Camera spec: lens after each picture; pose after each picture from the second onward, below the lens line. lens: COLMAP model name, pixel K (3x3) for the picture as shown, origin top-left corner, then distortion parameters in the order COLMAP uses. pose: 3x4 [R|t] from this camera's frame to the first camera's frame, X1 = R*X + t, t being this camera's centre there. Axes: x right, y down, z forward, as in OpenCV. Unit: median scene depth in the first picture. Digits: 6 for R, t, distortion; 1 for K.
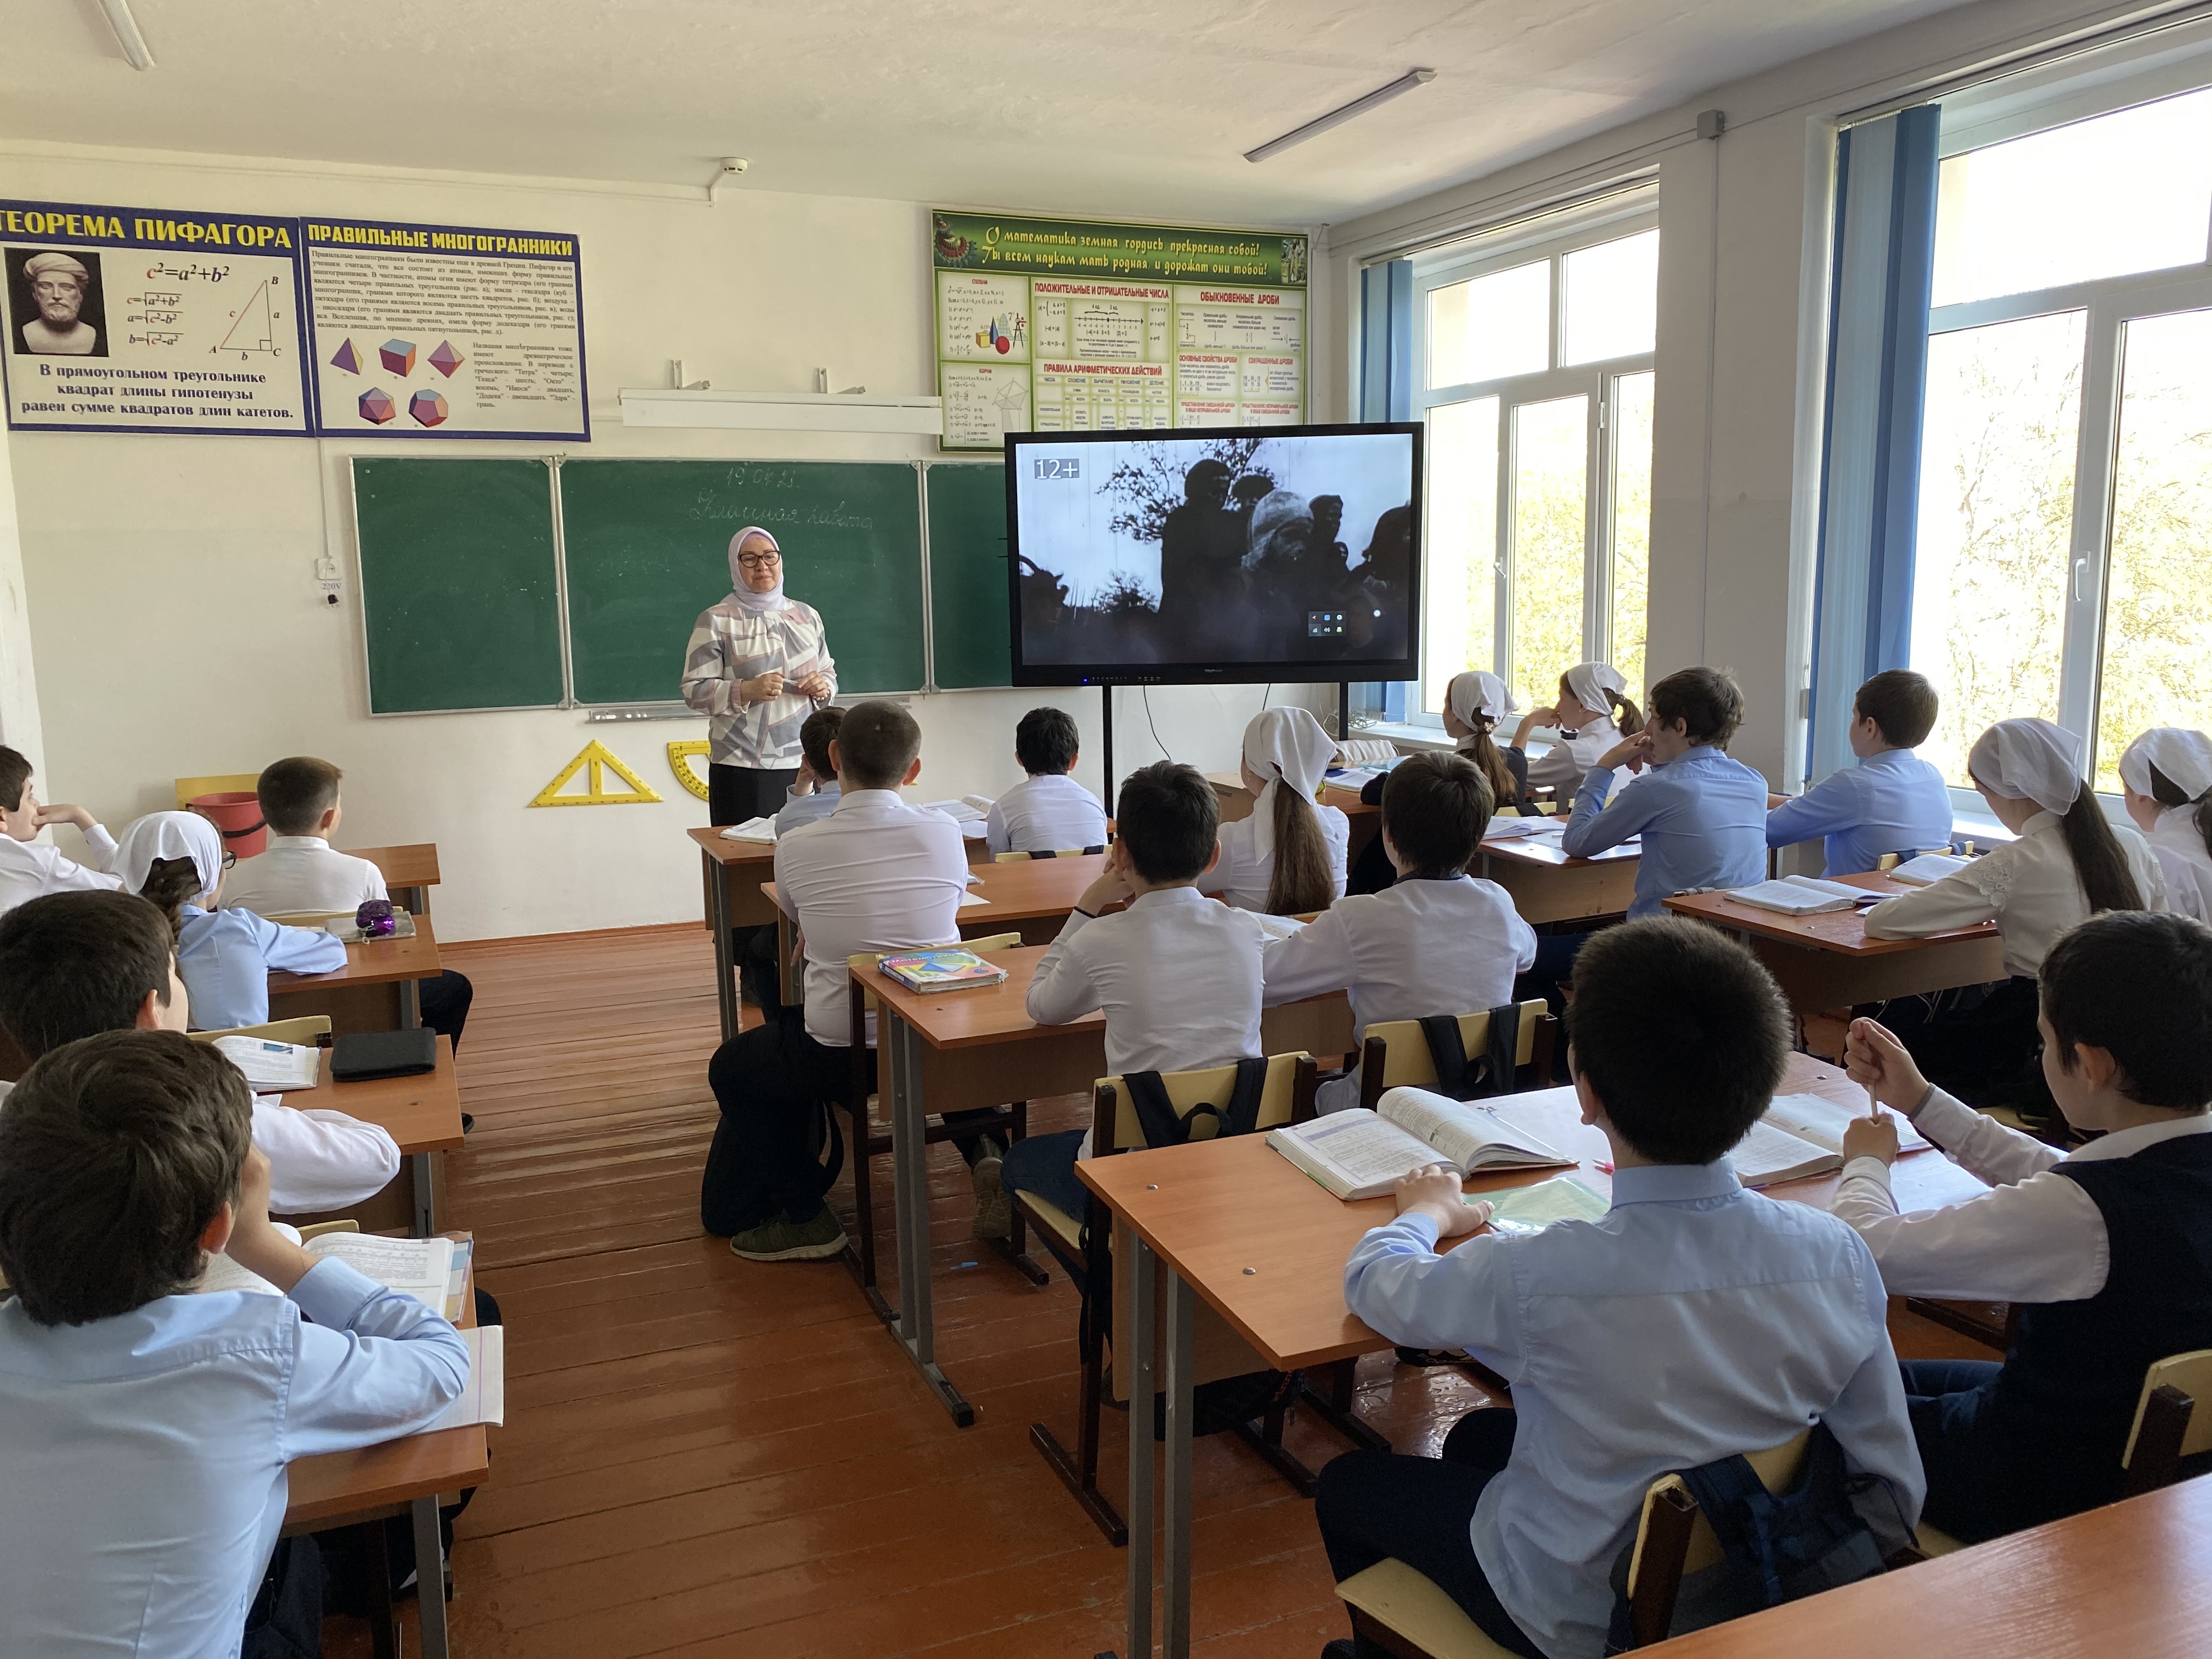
lens RADIAL K [[1701.1, 0, 1098.3], [0, 1701.1, 853.0], [0, 0, 1]] dist [-0.019825, 0.011439]
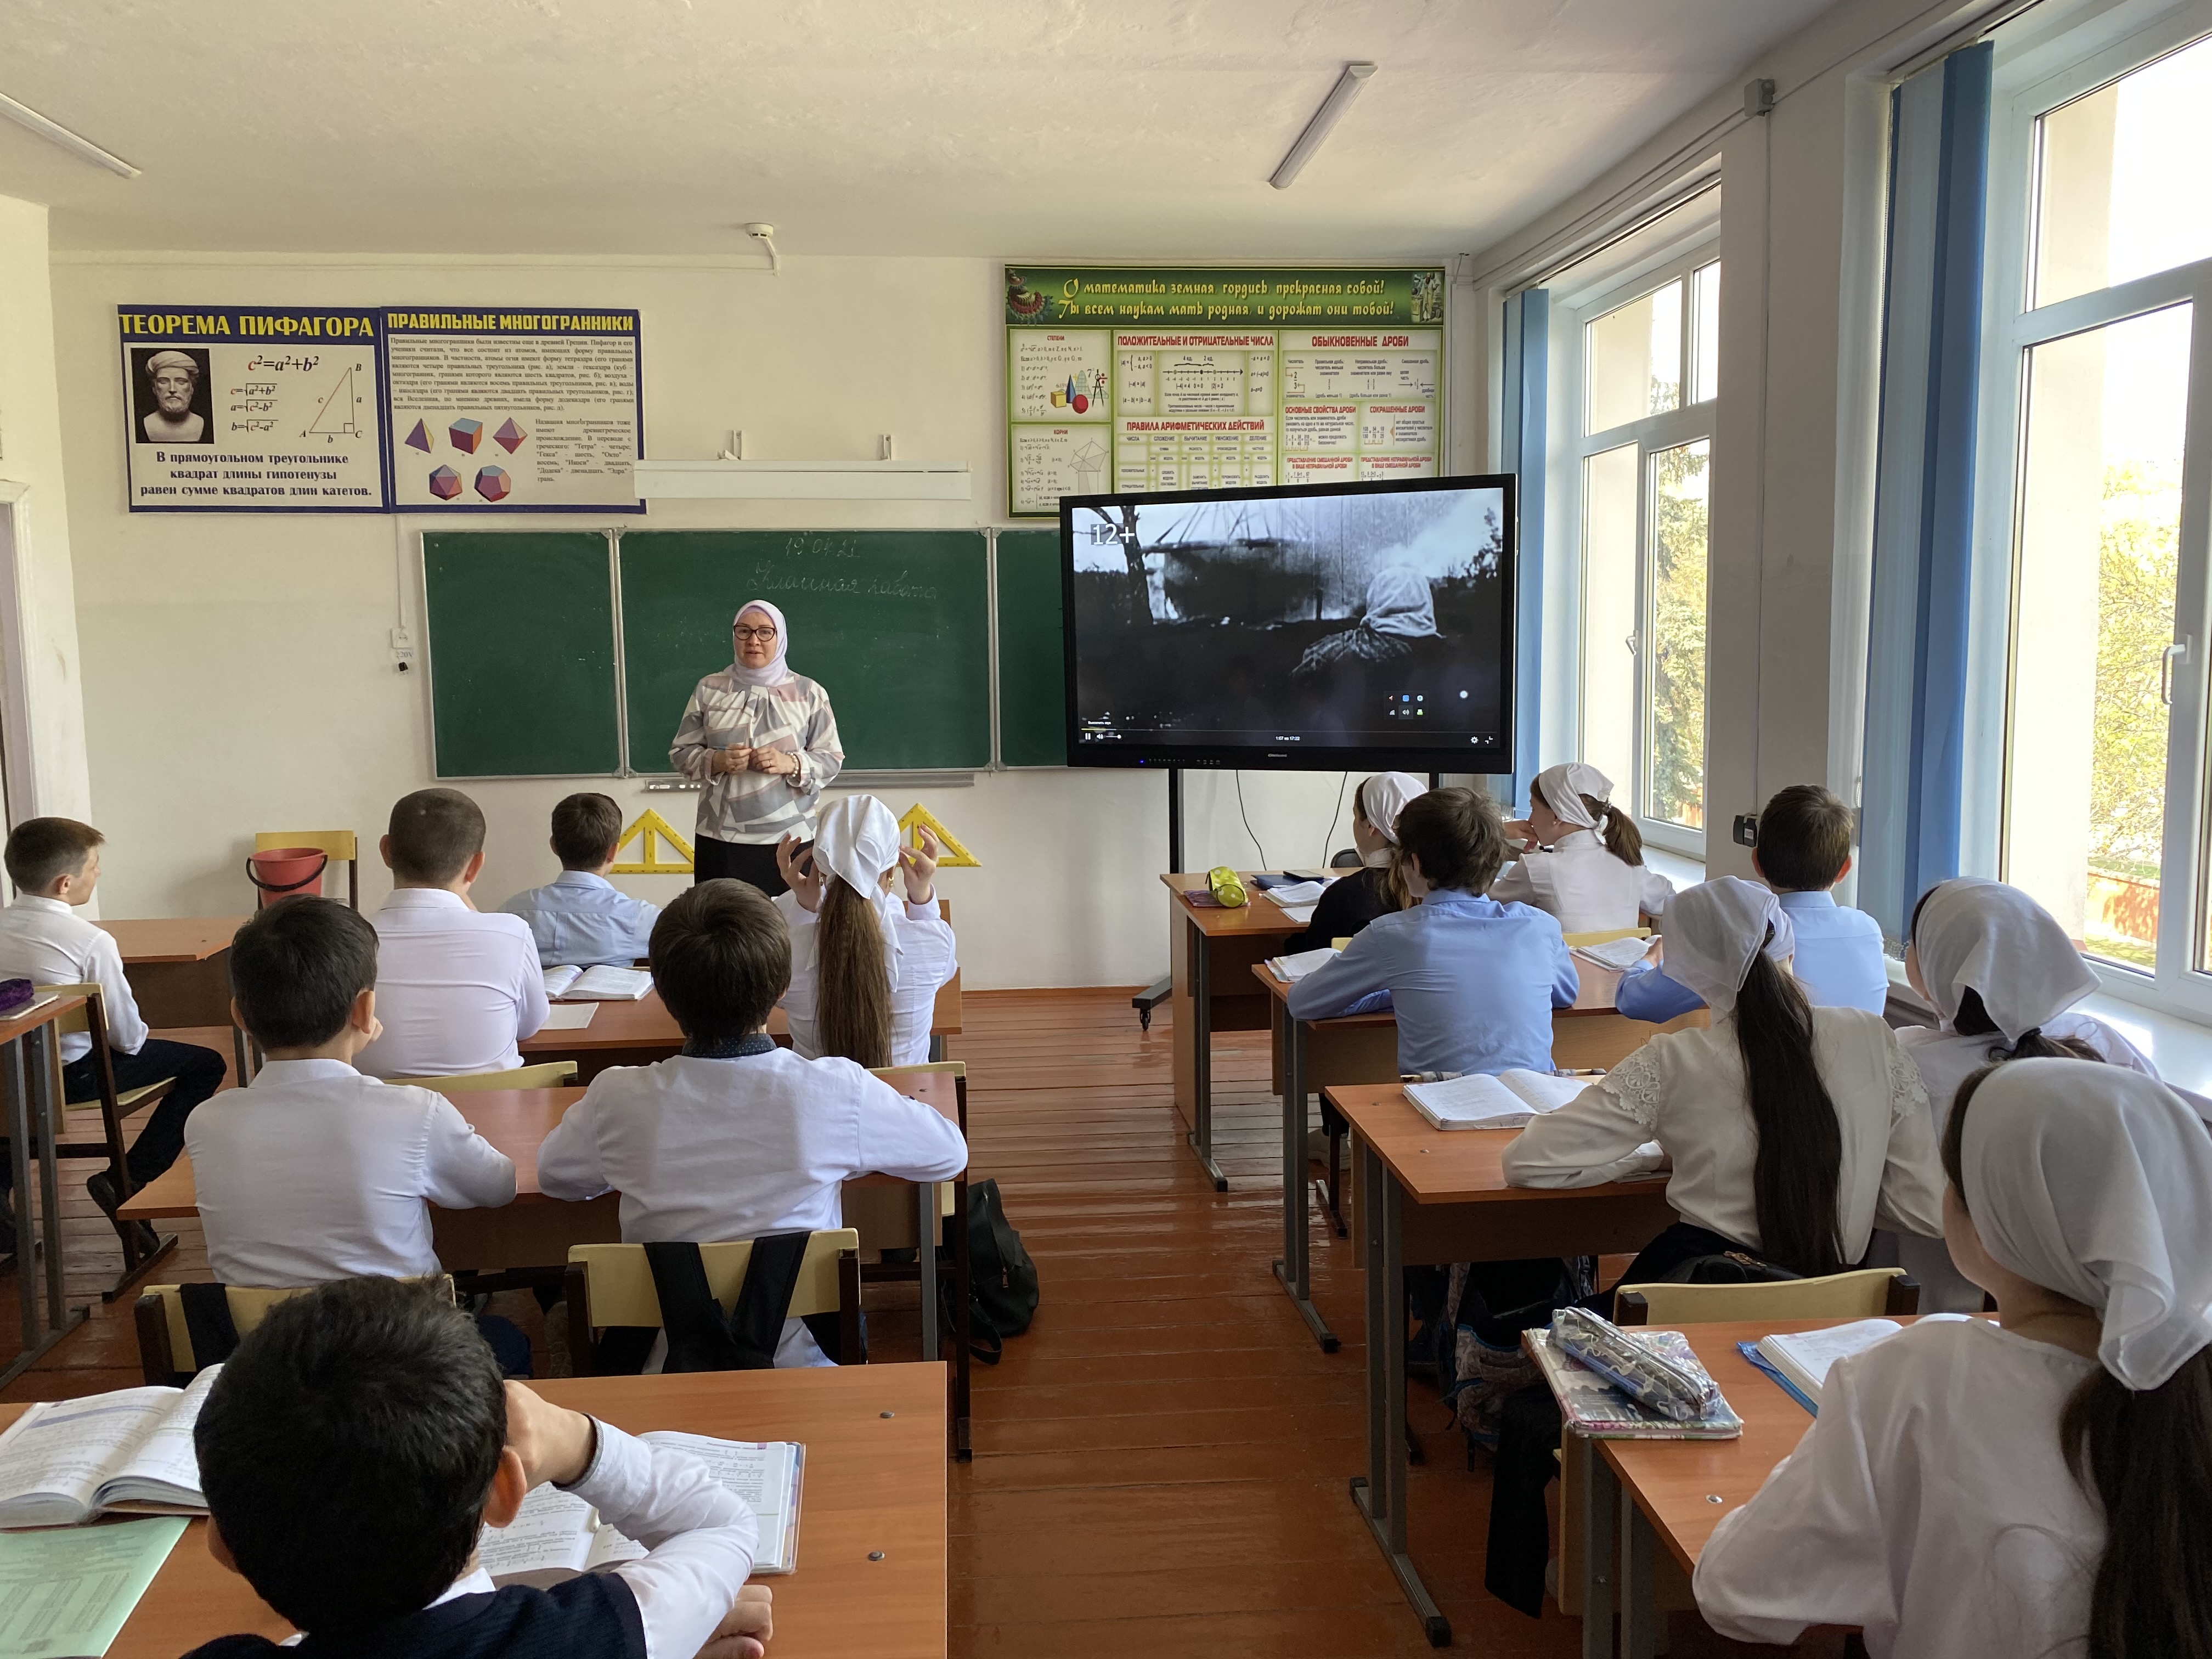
lens RADIAL K [[1701.1, 0, 1089.2], [0, 1701.1, 843.5], [0, 0, 1]] dist [-0.019825, 0.011439]
pose [[0.951829, 0.042569, -0.303661, 0.272395], [-0.054624, 0.998016, -0.031312, -0.031517], [0.301726, 0.046391, 0.952265, 0.137035]]
